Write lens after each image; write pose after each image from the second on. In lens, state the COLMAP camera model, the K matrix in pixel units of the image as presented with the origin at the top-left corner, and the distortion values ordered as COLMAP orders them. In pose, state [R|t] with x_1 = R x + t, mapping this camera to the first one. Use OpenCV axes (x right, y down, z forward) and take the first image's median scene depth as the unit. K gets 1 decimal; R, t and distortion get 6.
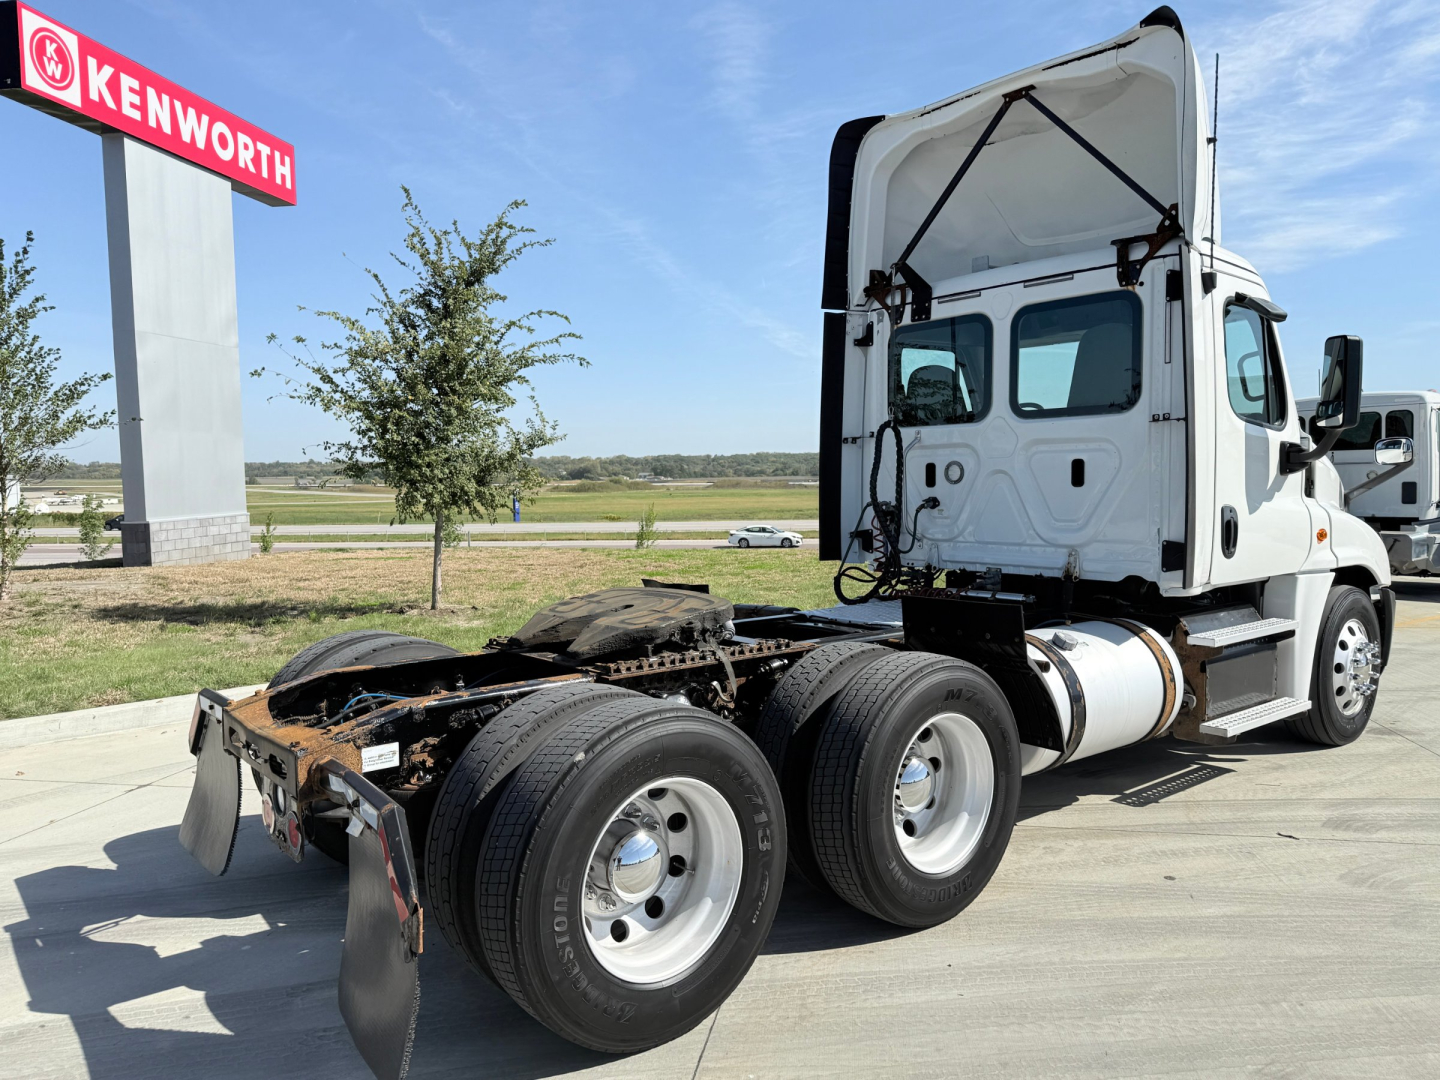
lens RADIAL K [[1124.2, 0, 766.9], [0, 1124.2, 569.2], [0, 0, 1]] dist [0.009040, -0.003156]
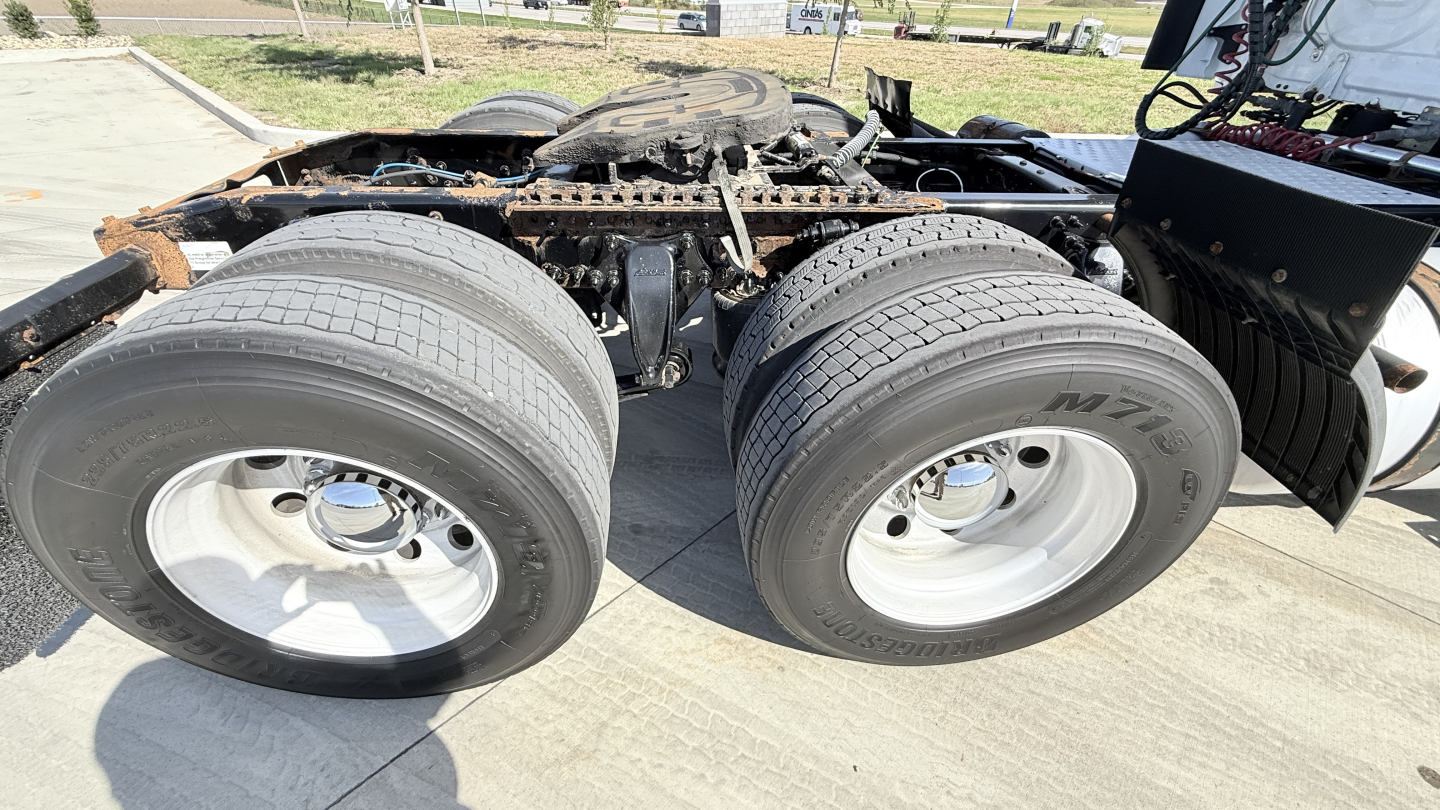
lens RADIAL K [[564.4, 0, 720.6], [0, 564.4, 416.6], [0, 0, 1]] dist [-0.001294, 0.000020]
pose [[0.784956, 0.396687, -0.475903, 0.101219], [-0.084005, 0.829193, 0.552613, 0.001153], [0.613830, -0.393799, 0.684204, 0.466114]]
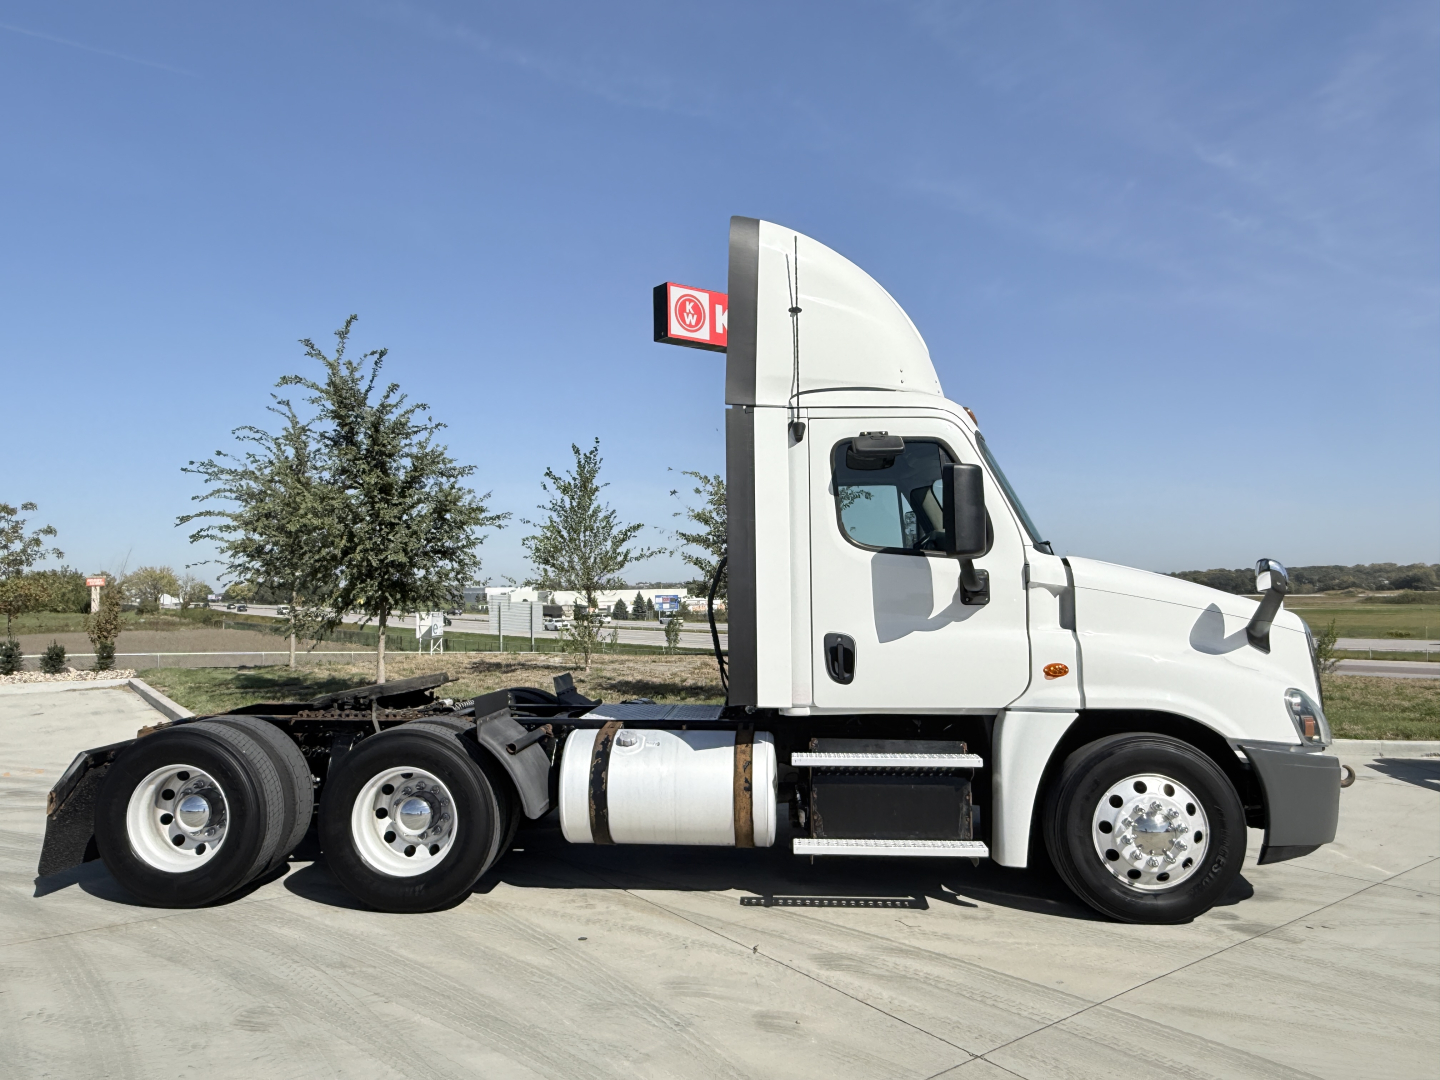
lens RADIAL K [[1124.2, 0, 766.9], [0, 1124.2, 569.2], [0, 0, 1]] dist [0.009040, -0.003156]
pose [[0.663175, -0.011953, -0.748369, 0.974693], [-0.058771, 0.995954, -0.067988, -0.034360], [0.746154, 0.089070, 0.659789, 0.222641]]
